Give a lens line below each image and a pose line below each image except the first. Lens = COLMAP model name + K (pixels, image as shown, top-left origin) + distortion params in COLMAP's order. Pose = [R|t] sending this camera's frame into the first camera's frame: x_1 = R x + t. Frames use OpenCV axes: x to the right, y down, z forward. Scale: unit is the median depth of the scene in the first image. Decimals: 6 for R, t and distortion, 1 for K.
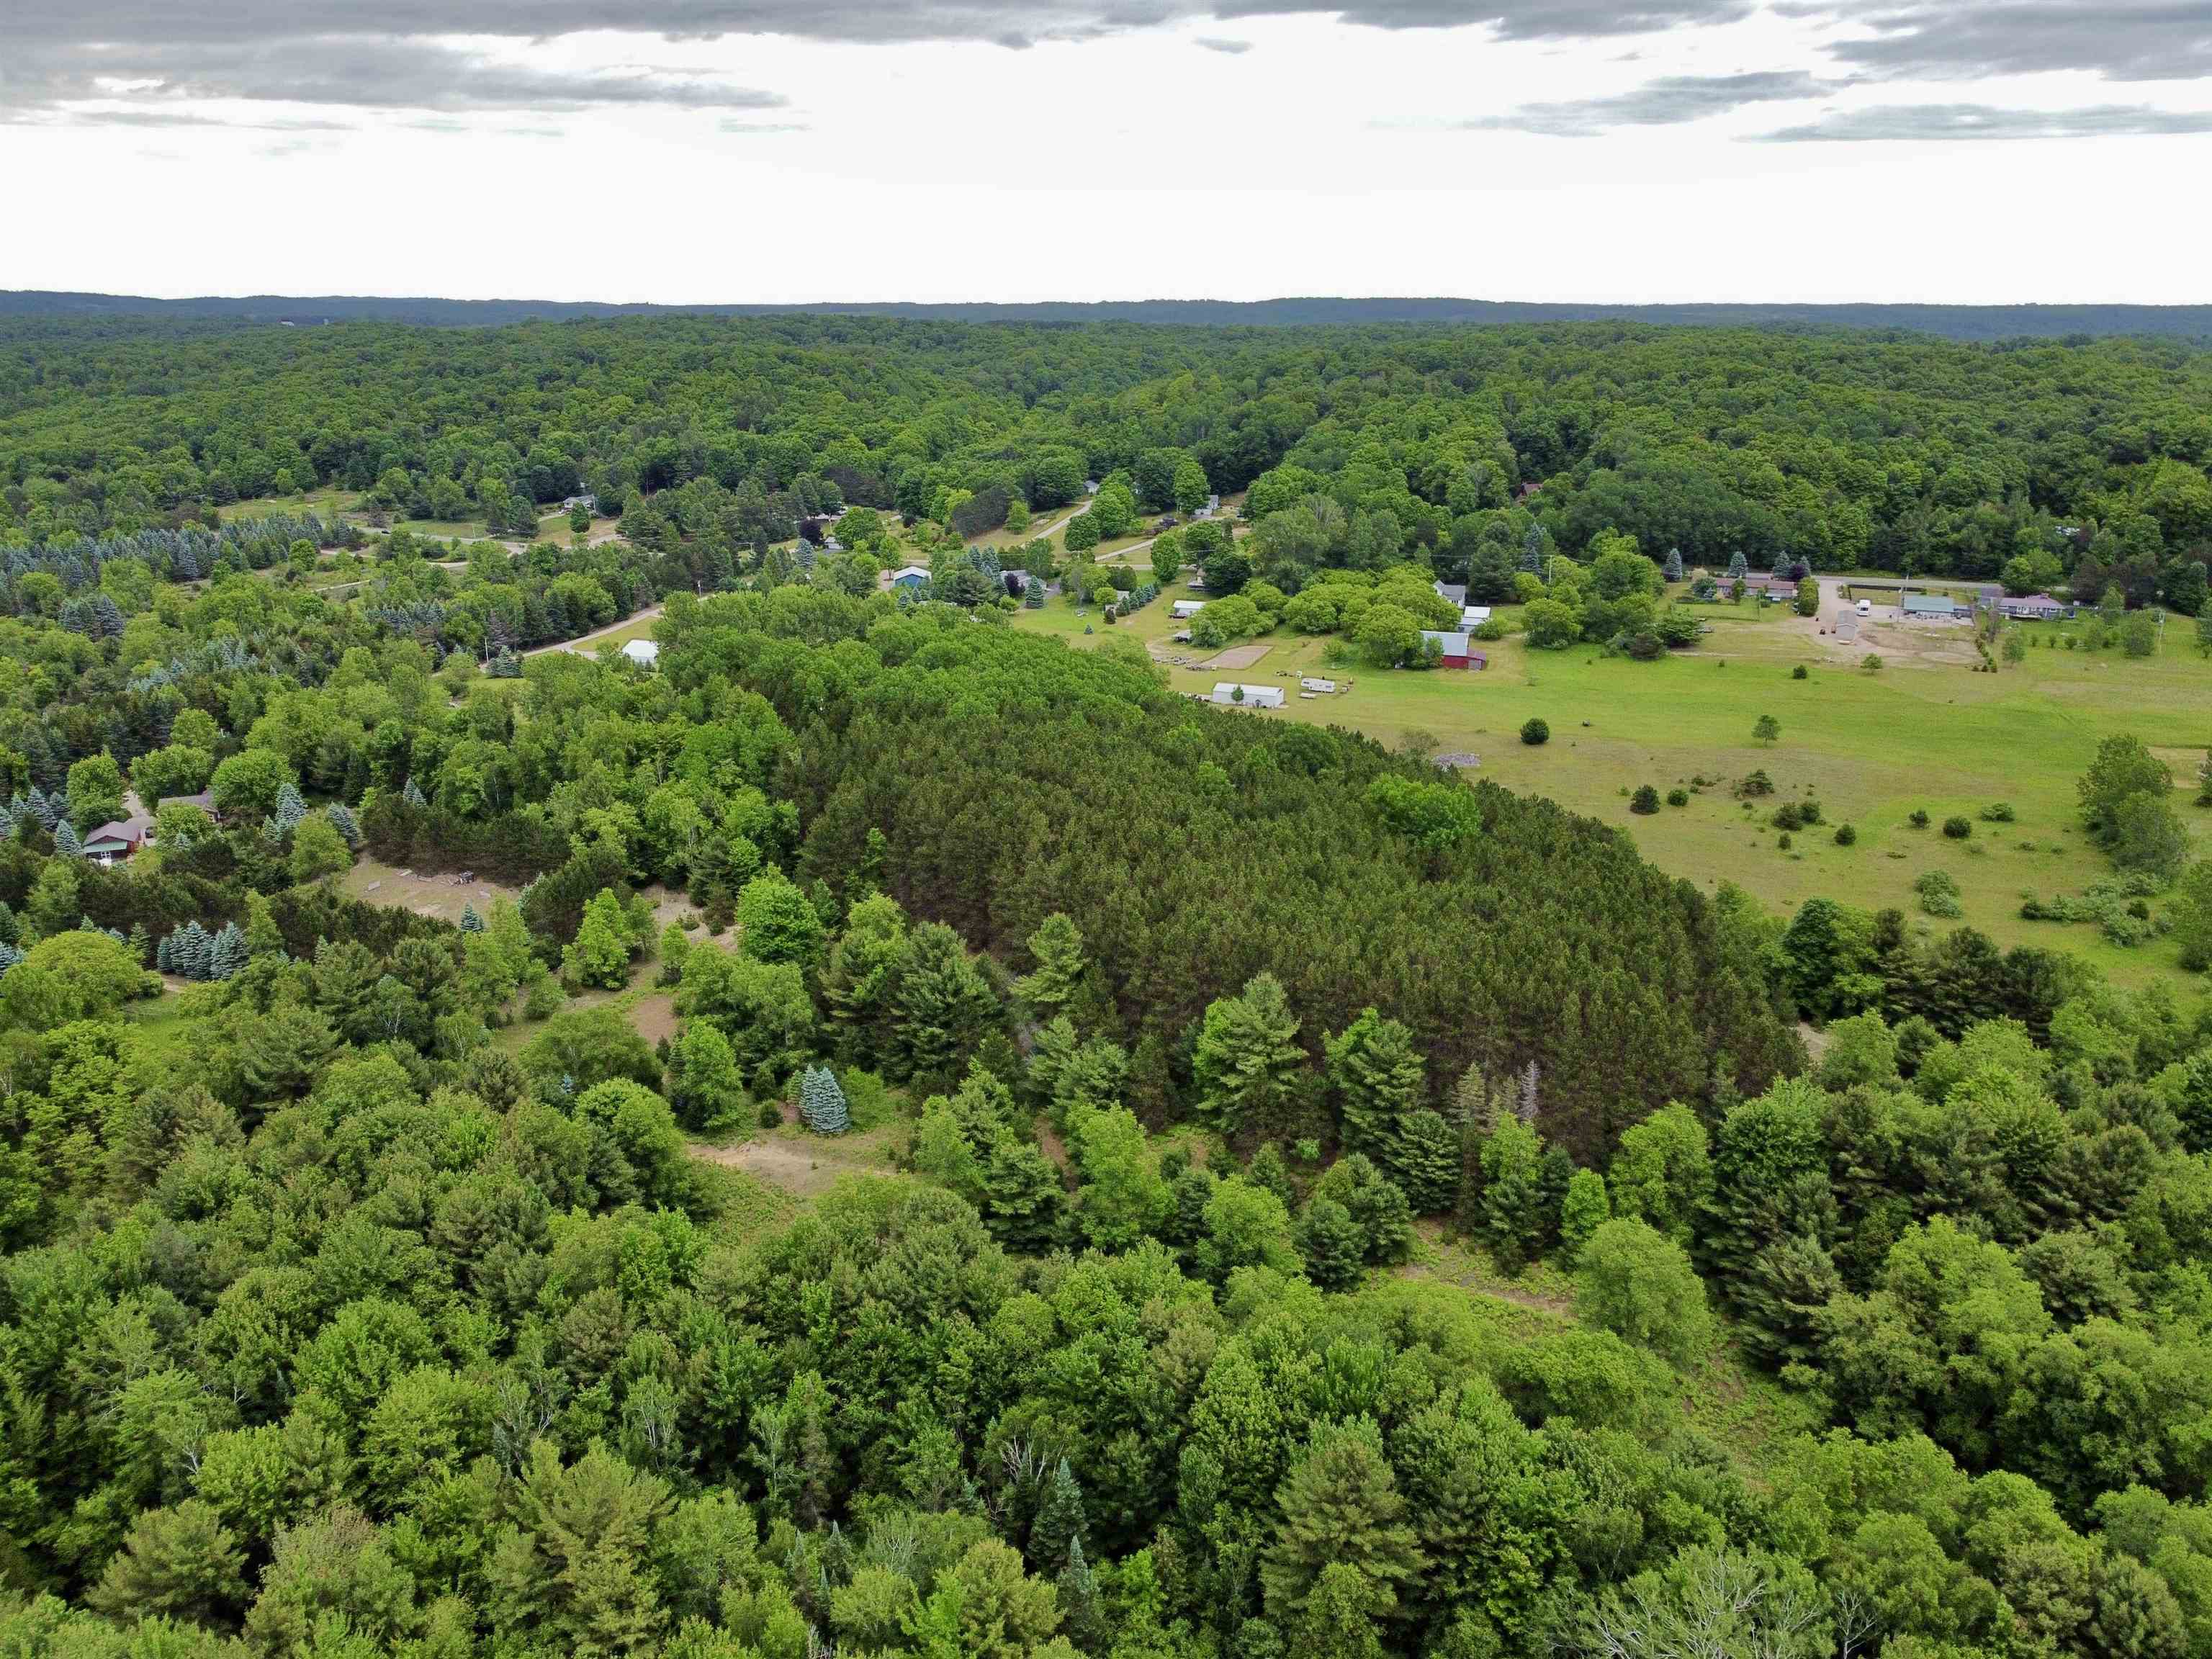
lens RADIAL K [[1677.6, 0, 1088.4], [0, 1677.6, 834.4], [0, 0, 1]] dist [-0.009088, -0.002570]
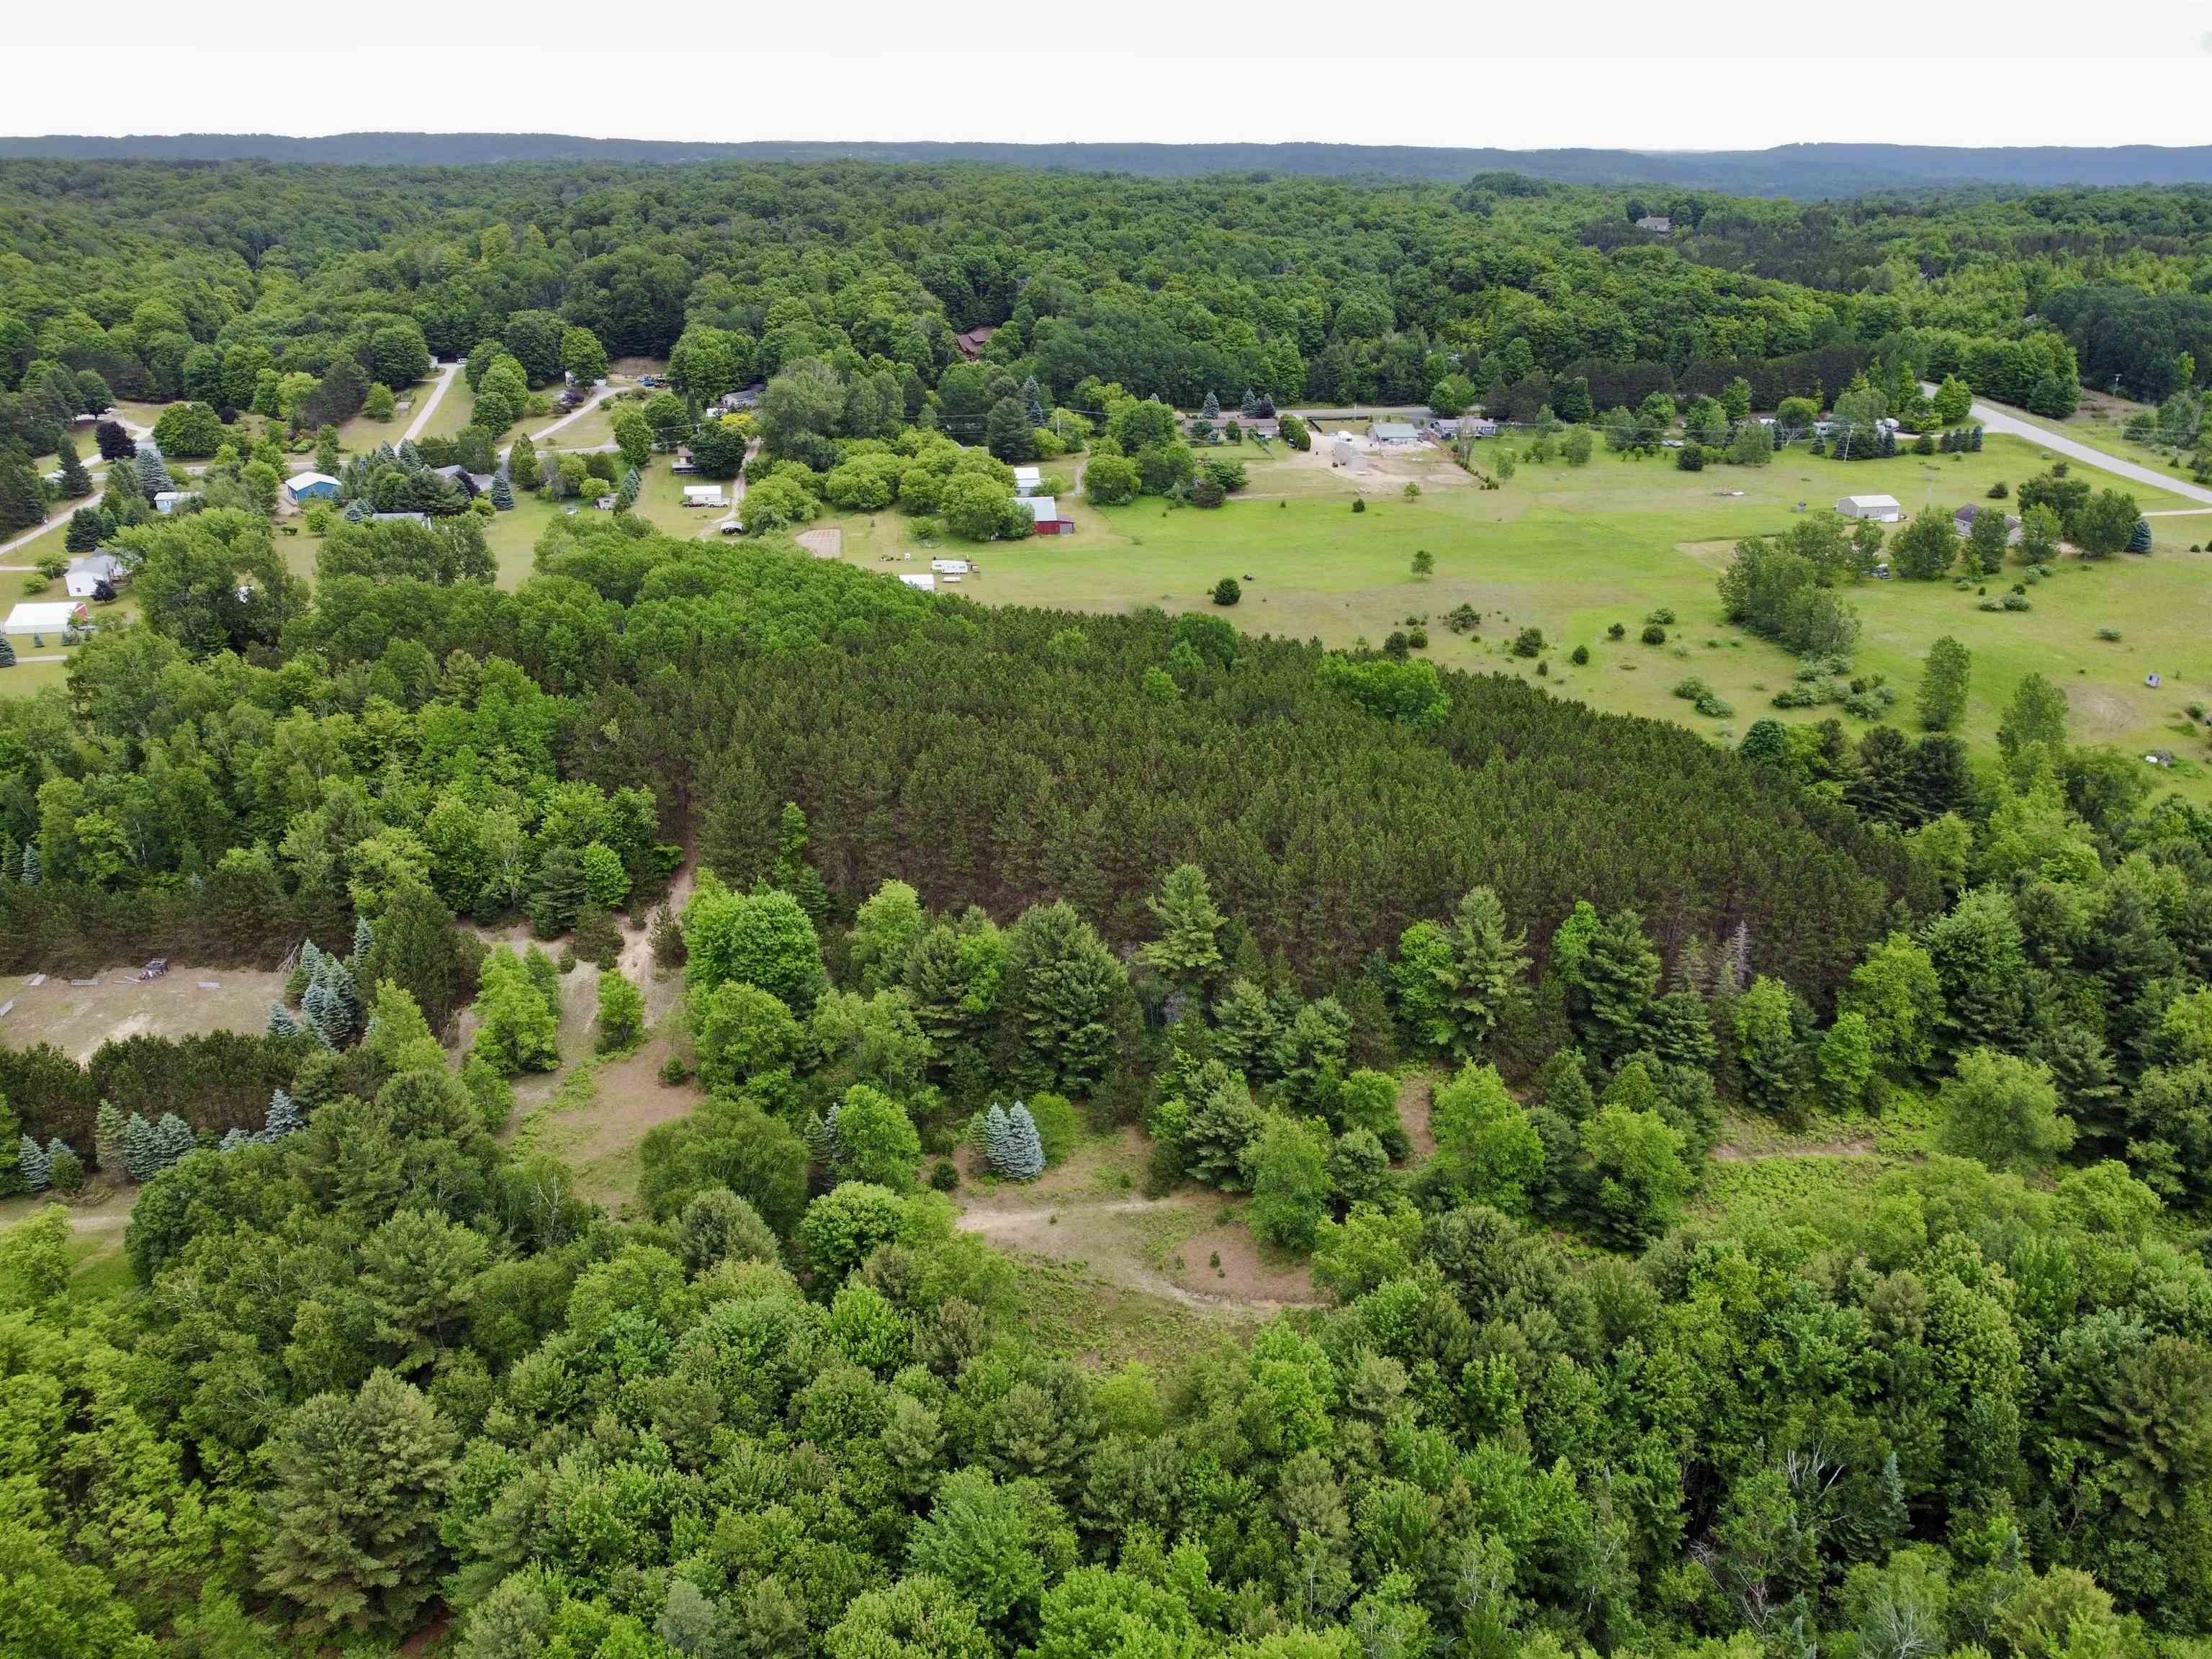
lens RADIAL K [[1677.6, 0, 1094.6], [0, 1677.6, 846.5], [0, 0, 1]] dist [-0.009088, -0.002570]
pose [[0.871555, -0.183304, 0.454744, -0.230784], [0.140456, 0.981957, 0.126623, -0.040533], [-0.469749, -0.046487, 0.881575, 0.126309]]
